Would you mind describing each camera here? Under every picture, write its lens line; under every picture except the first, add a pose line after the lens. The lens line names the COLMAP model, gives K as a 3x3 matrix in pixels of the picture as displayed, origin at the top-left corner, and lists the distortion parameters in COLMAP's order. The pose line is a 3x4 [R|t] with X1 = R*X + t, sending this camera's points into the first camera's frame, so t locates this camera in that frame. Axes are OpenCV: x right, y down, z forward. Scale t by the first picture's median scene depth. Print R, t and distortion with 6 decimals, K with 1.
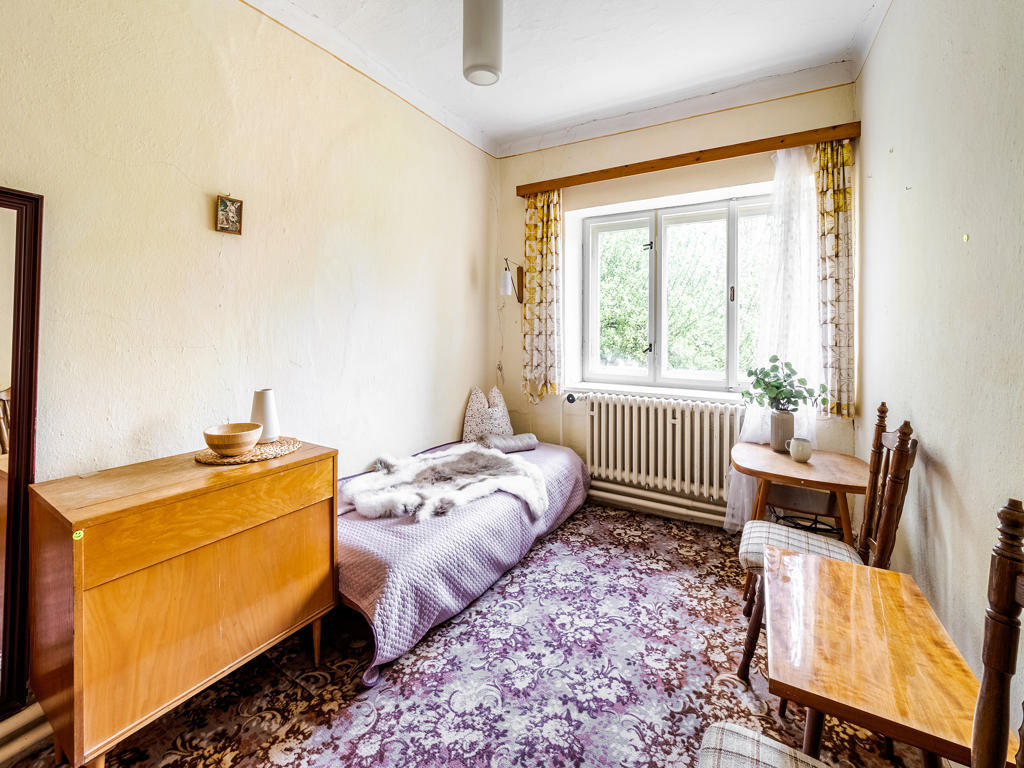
lens RADIAL K [[415.5, 0, 511.3], [0, 415.5, 384.9], [0, 0, 1]] dist [-0.001765, -0.000118]
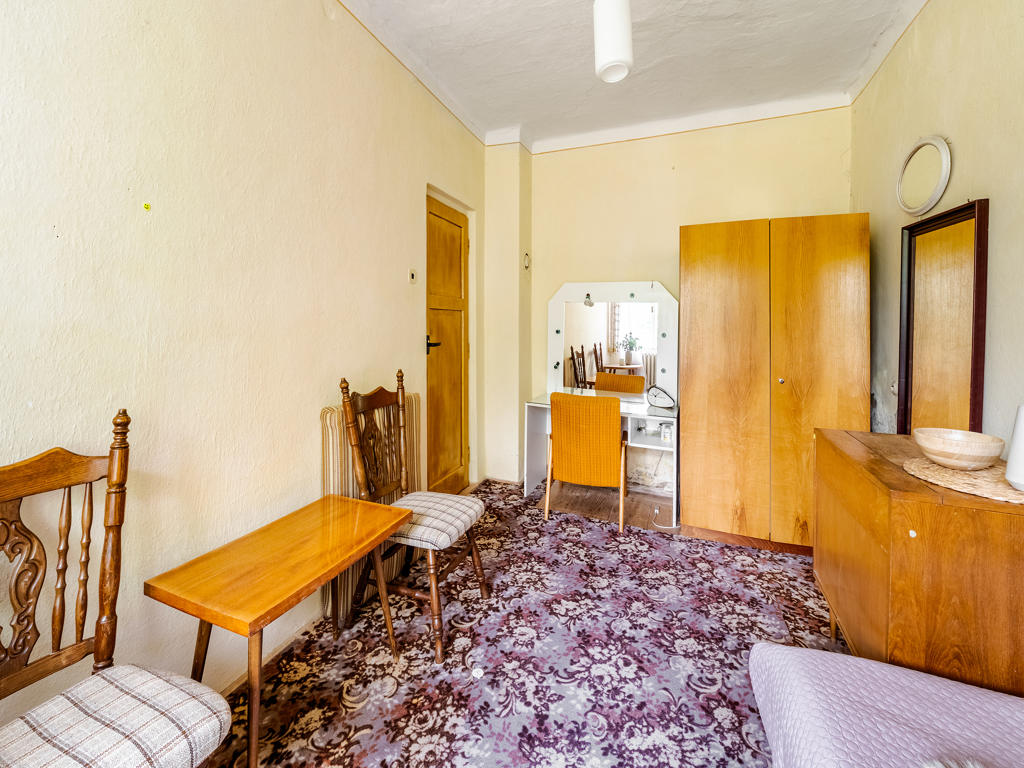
lens RADIAL K [[415.5, 0, 511.8], [0, 415.5, 383.9], [0, 0, 1]] dist [-0.001765, -0.000118]
pose [[-0.986281, -0.000756, -0.165075, 0.536771], [-0.046768, 0.960297, 0.275031, -0.199436], [0.158313, 0.278978, -0.947158, 1.747738]]
